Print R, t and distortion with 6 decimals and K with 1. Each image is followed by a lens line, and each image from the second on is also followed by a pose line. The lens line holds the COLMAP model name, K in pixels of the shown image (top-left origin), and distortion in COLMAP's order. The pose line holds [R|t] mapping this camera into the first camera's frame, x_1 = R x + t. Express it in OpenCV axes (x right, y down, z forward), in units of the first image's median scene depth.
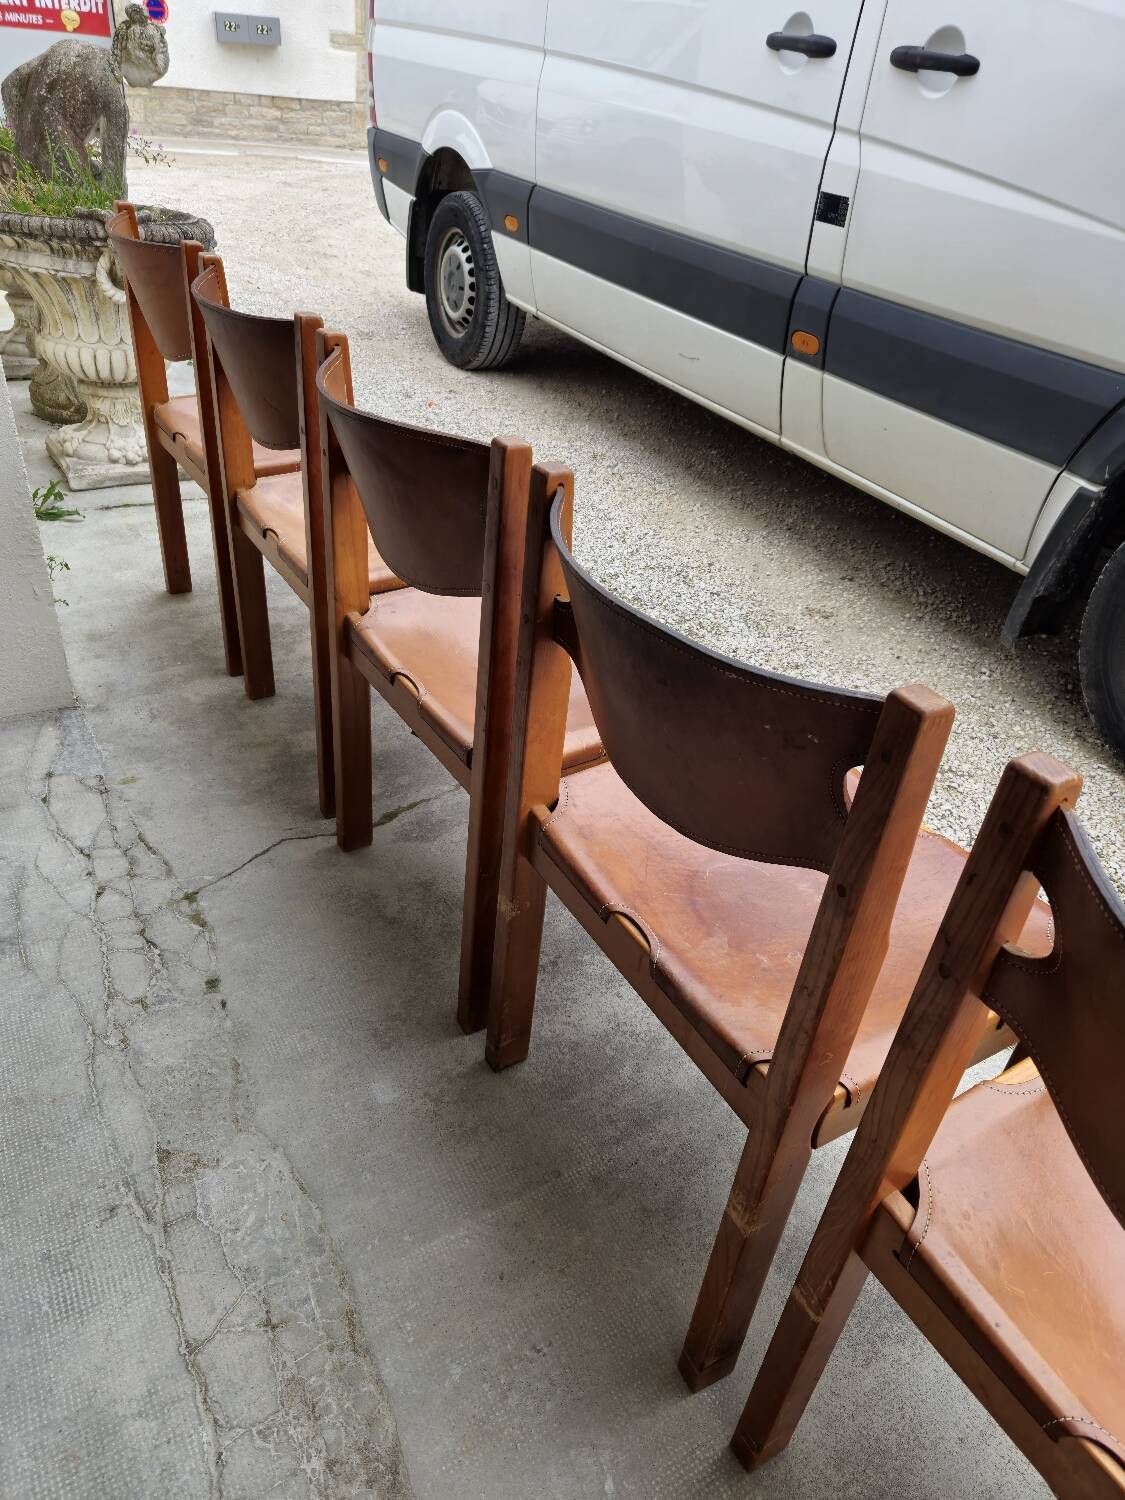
lens RADIAL K [[1051.0, 0, 569.0], [0, 1051.0, 755.1], [0, 0, 1]] dist [0.082393, -0.061953]
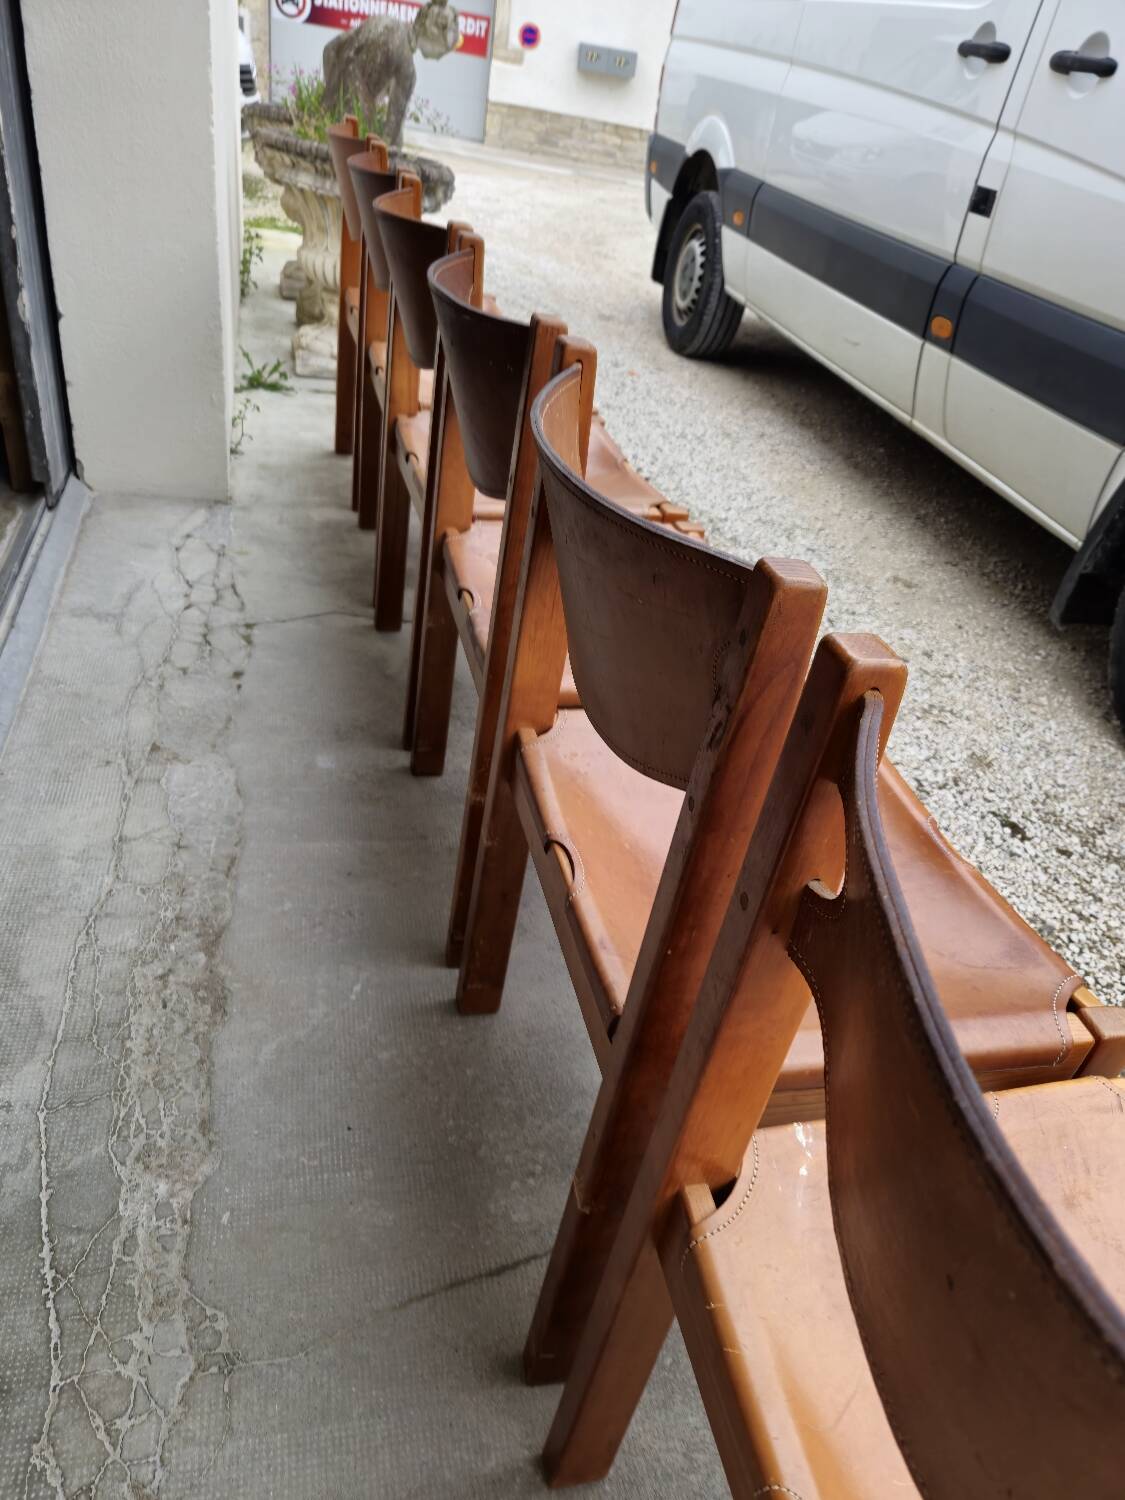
lens RADIAL K [[1095.9, 0, 562.5], [0, 1095.9, 750.0], [0, 0, 1]] dist [0.072266, -0.003038]
pose [[0.949393, 0.214847, -0.229114, 0.227924], [-0.228977, 0.972741, -0.036659, 0.162258], [0.214992, 0.087265, 0.972709, -0.134099]]
